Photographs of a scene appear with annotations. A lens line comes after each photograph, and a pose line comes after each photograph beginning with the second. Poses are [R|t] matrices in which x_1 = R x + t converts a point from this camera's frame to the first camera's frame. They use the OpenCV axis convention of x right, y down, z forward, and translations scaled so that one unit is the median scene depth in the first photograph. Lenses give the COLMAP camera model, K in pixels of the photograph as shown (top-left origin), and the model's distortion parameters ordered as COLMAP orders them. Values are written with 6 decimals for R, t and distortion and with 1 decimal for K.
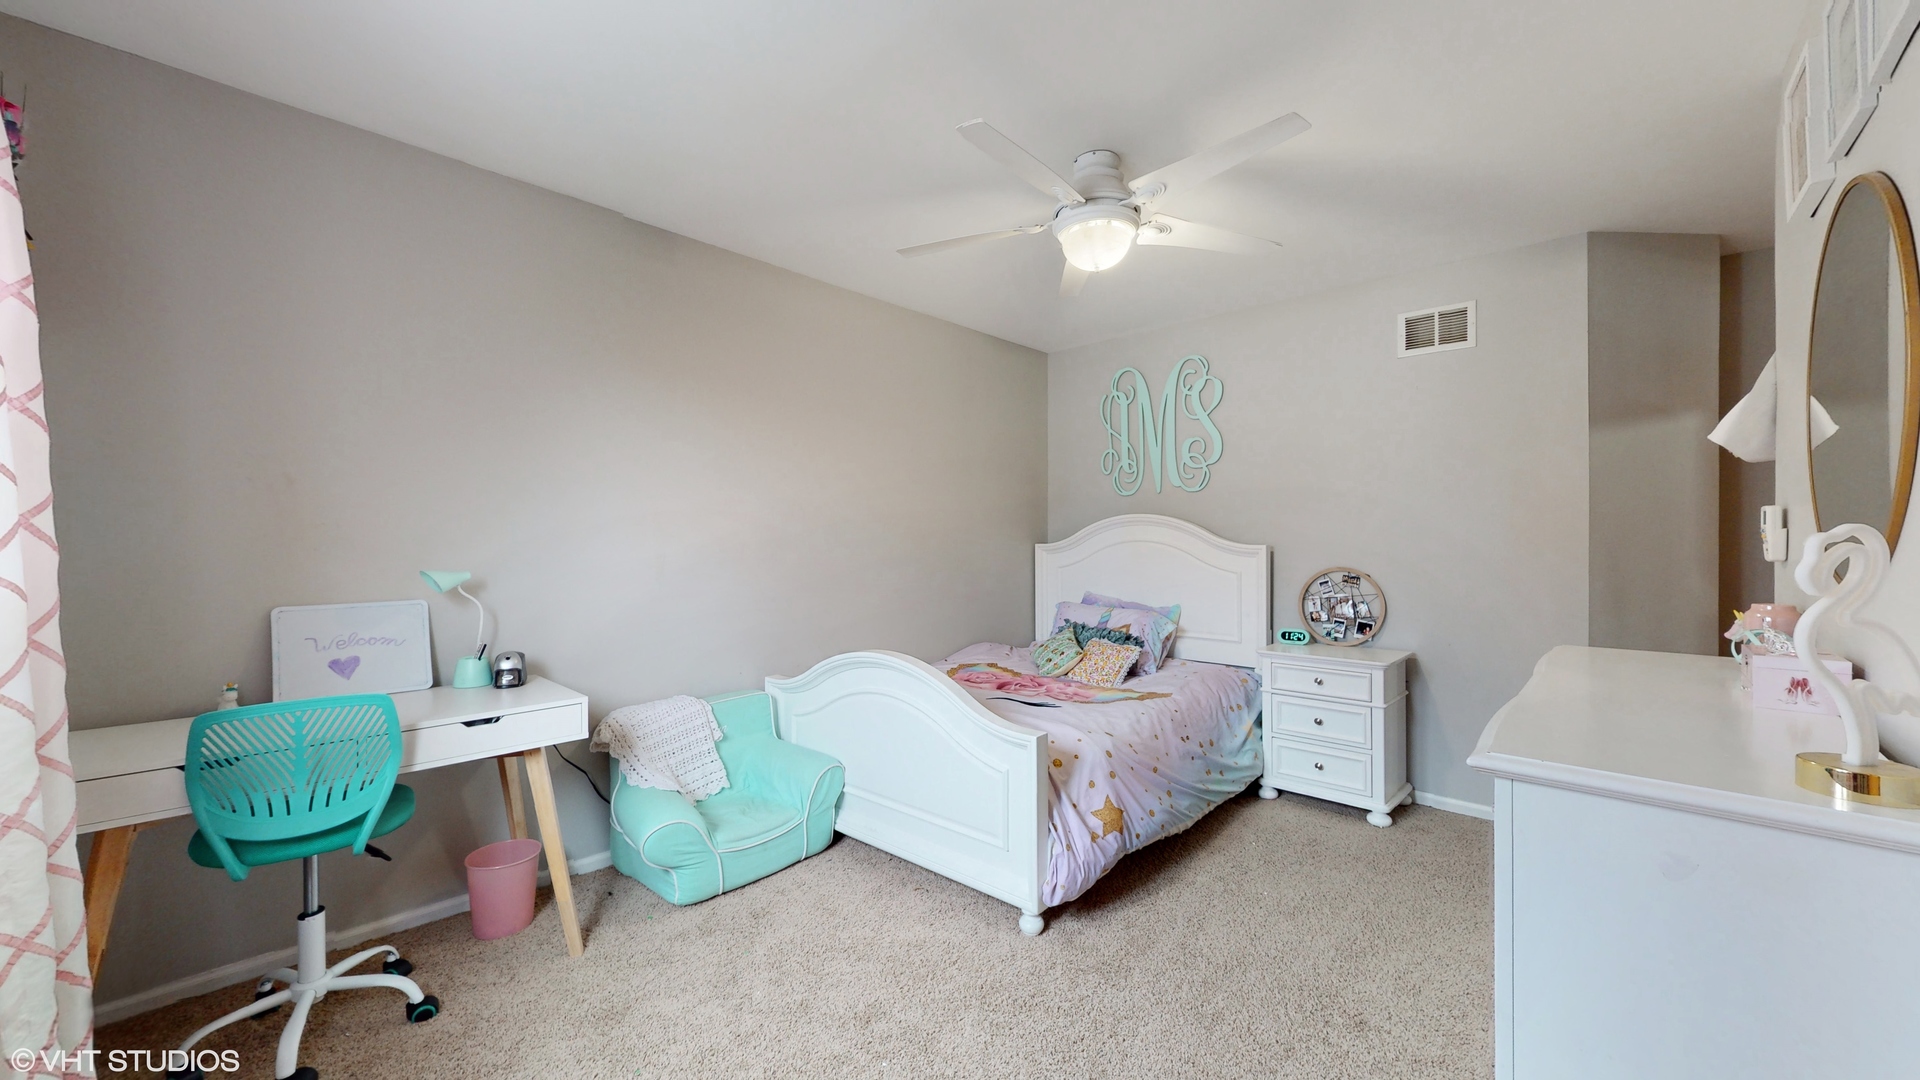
lens RADIAL K [[710.7, 0, 960.0], [0, 710.7, 540.0], [0, 0, 1]] dist [0.000860, -0.000151]
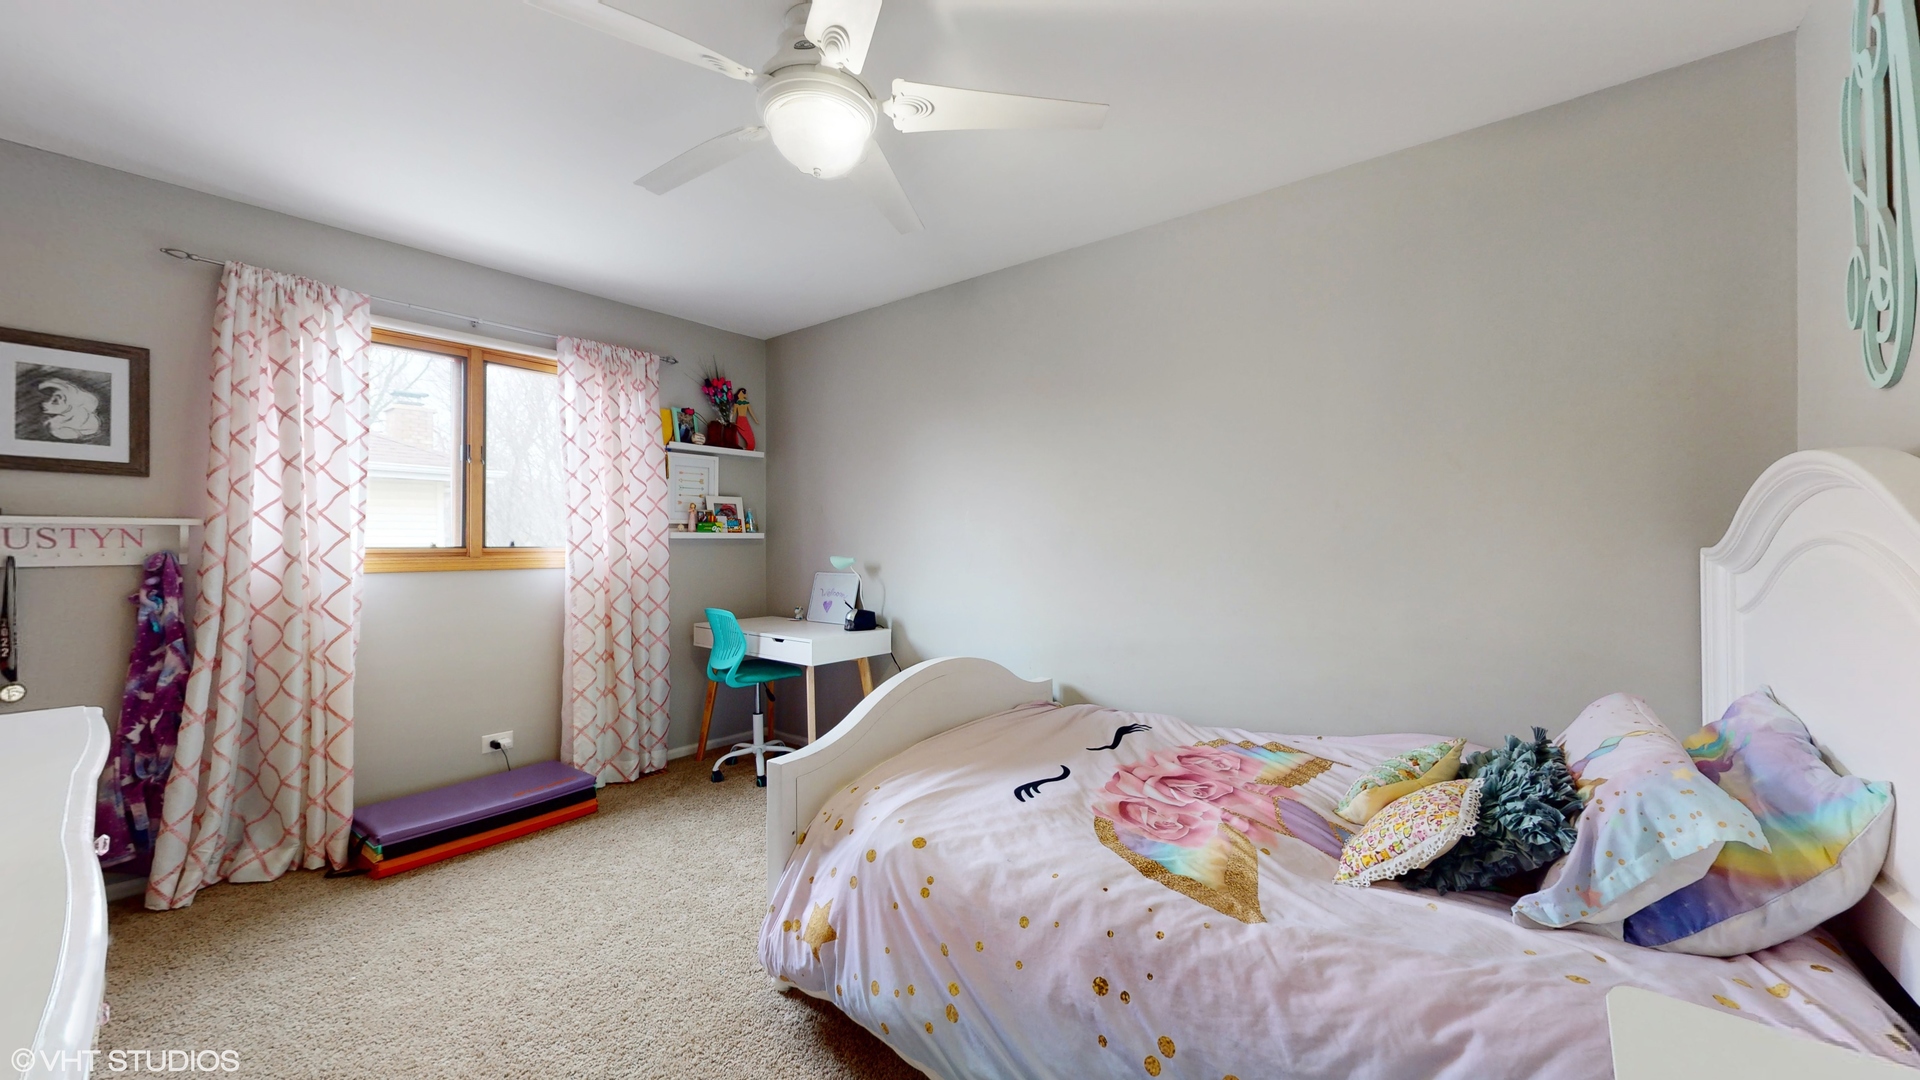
lens RADIAL K [[710.7, 0, 960.0], [0, 710.7, 540.0], [0, 0, 1]] dist [0.000860, -0.000151]
pose [[0.044633, -0.002031, -0.999001, 0.919892], [0.012189, 0.999925, -0.001488, 0.007753], [0.998929, -0.012110, 0.044655, 1.105399]]
